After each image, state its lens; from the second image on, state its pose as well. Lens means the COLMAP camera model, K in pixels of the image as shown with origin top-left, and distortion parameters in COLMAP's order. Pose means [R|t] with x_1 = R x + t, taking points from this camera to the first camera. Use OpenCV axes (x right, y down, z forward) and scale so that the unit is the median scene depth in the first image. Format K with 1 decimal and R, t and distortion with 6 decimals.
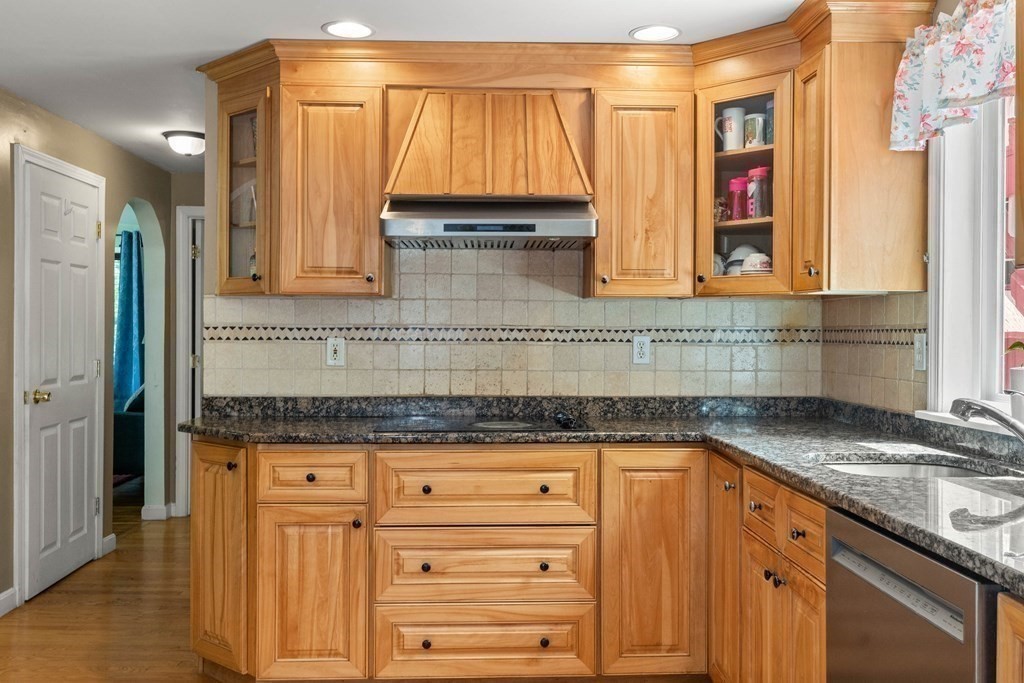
lens RADIAL K [[916.5, 0, 507.2], [0, 916.5, 333.3], [0, 0, 1]] dist [0.010469, 0.016576]
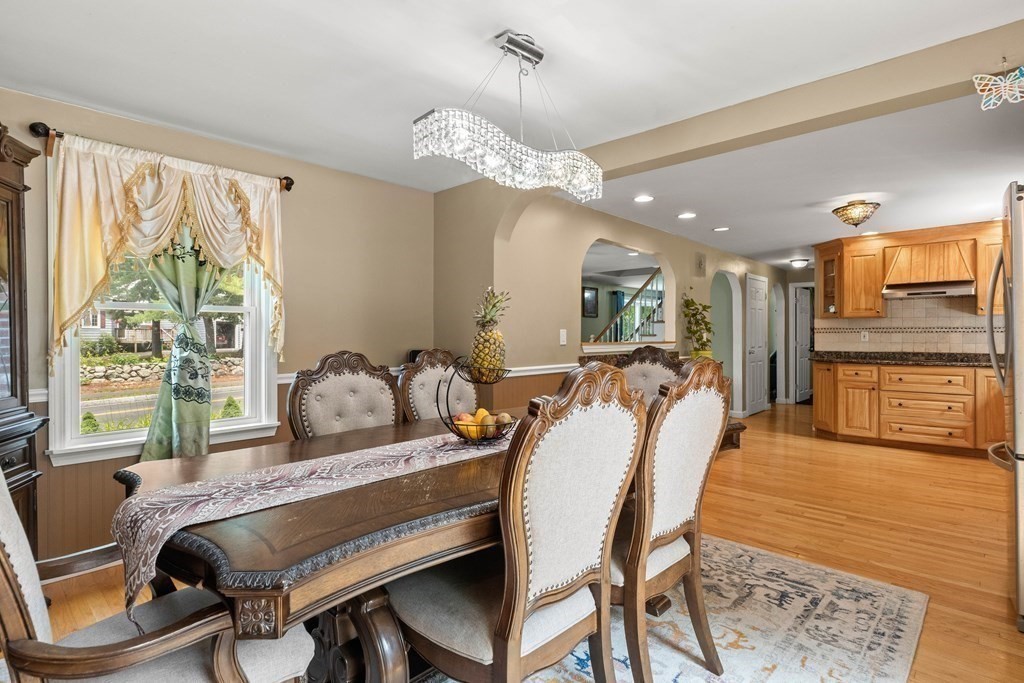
lens RADIAL K [[496.4, 0, 516.5], [0, 496.4, 335.6], [0, 0, 1]] dist [-0.015193, -0.000881]
pose [[0.703881, -0.005040, -0.710300, 0.166278], [0.003497, 0.999987, -0.003631, 0.021573], [0.710309, 0.000072, 0.703890, -1.010893]]
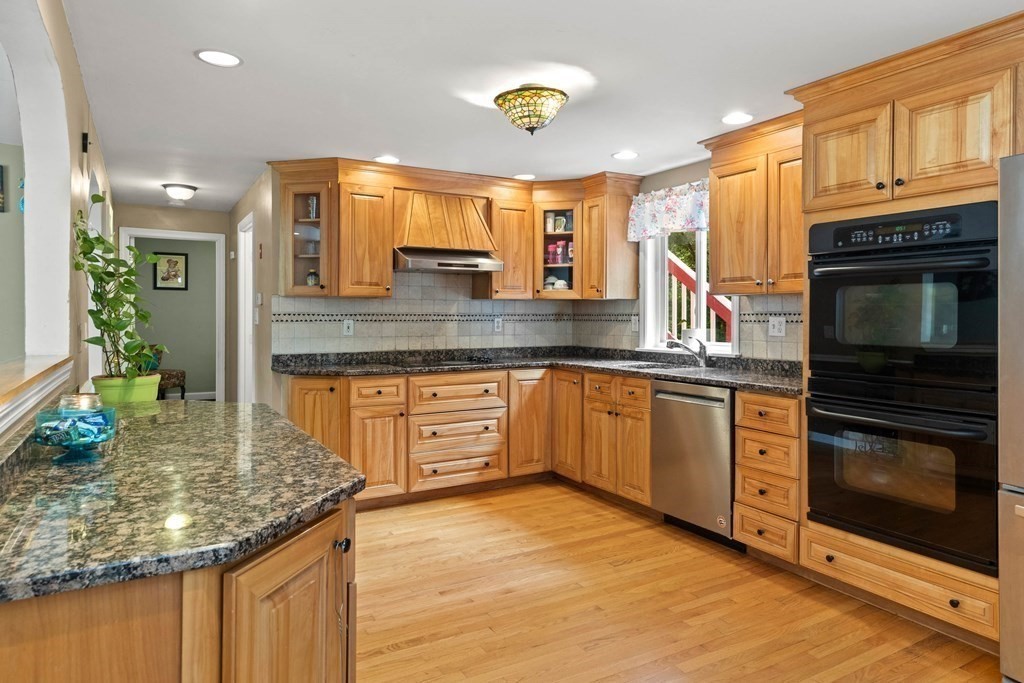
lens RADIAL K [[641.8, 0, 517.5], [0, 641.8, 317.0], [0, 0, 1]] dist [0.003925, -0.001256]
pose [[0.878669, -0.004698, 0.477409, -0.554176], [0.003615, 0.999988, 0.003188, -0.004091], [-0.477418, -0.001075, 0.878675, -0.300352]]
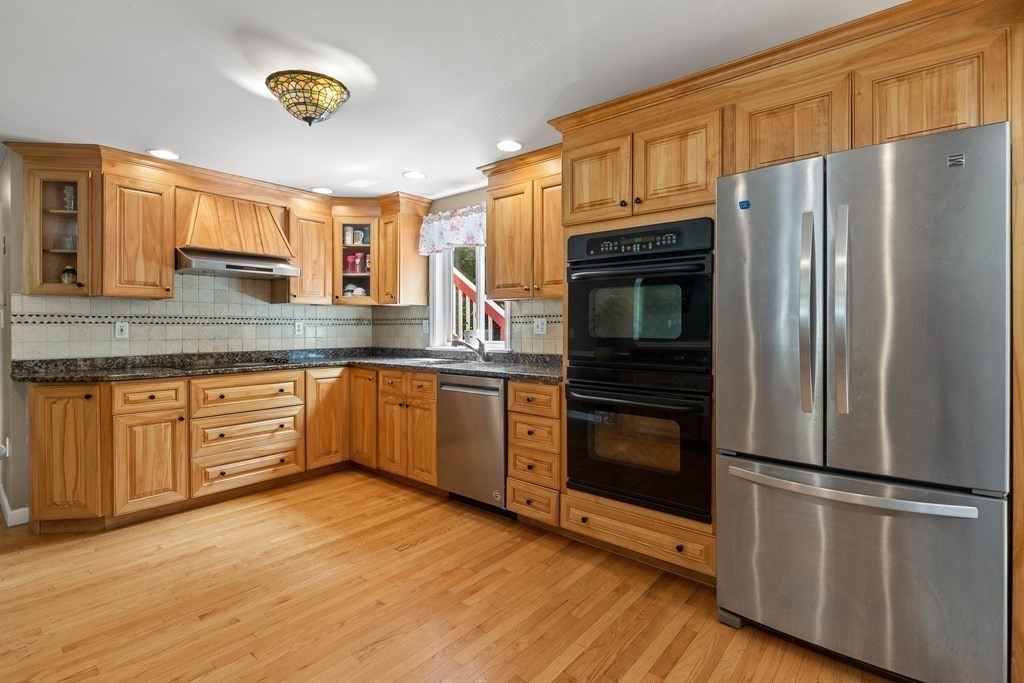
lens RADIAL K [[481.4, 0, 519.1], [0, 481.4, 329.4], [0, 0, 1]] dist [-0.003500, 0.001019]
pose [[0.658941, -0.007606, 0.752156, -0.414835], [0.004568, 0.999971, 0.006110, 0.018072], [-0.752181, -0.000590, 0.658956, -0.167644]]
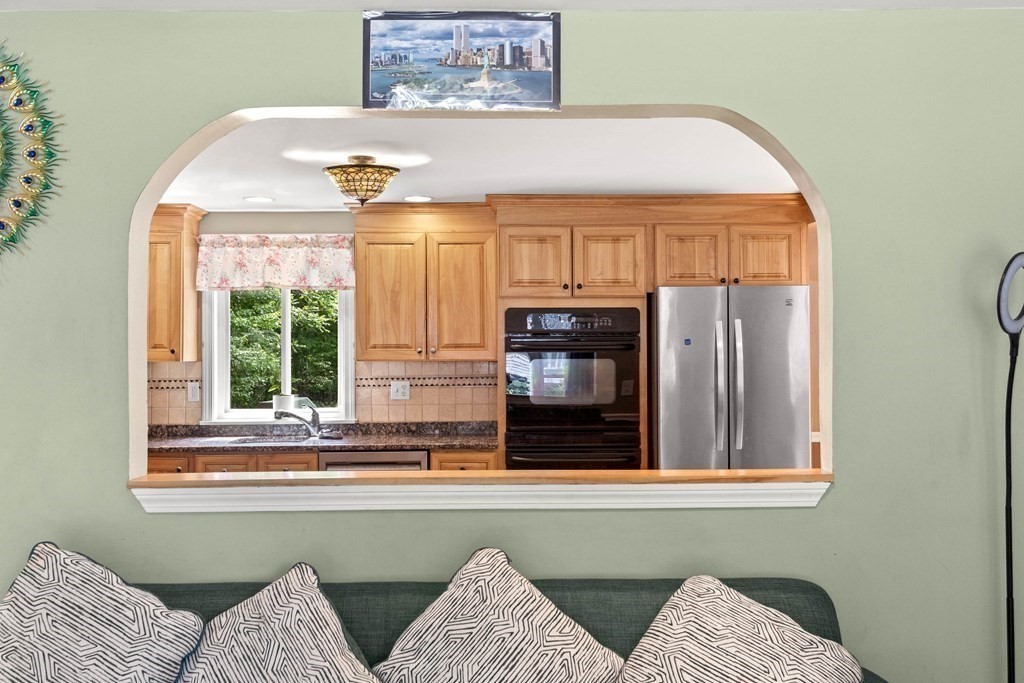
lens RADIAL K [[985.7, 0, 516.4], [0, 985.7, 337.1], [0, 0, 1]] dist [0.000555, 0.000000]
pose [[0.012301, 0.009830, 0.999876, -1.440558], [0.007745, 0.999921, -0.009926, -0.061367], [-0.999894, 0.007866, 0.012224, 0.247785]]
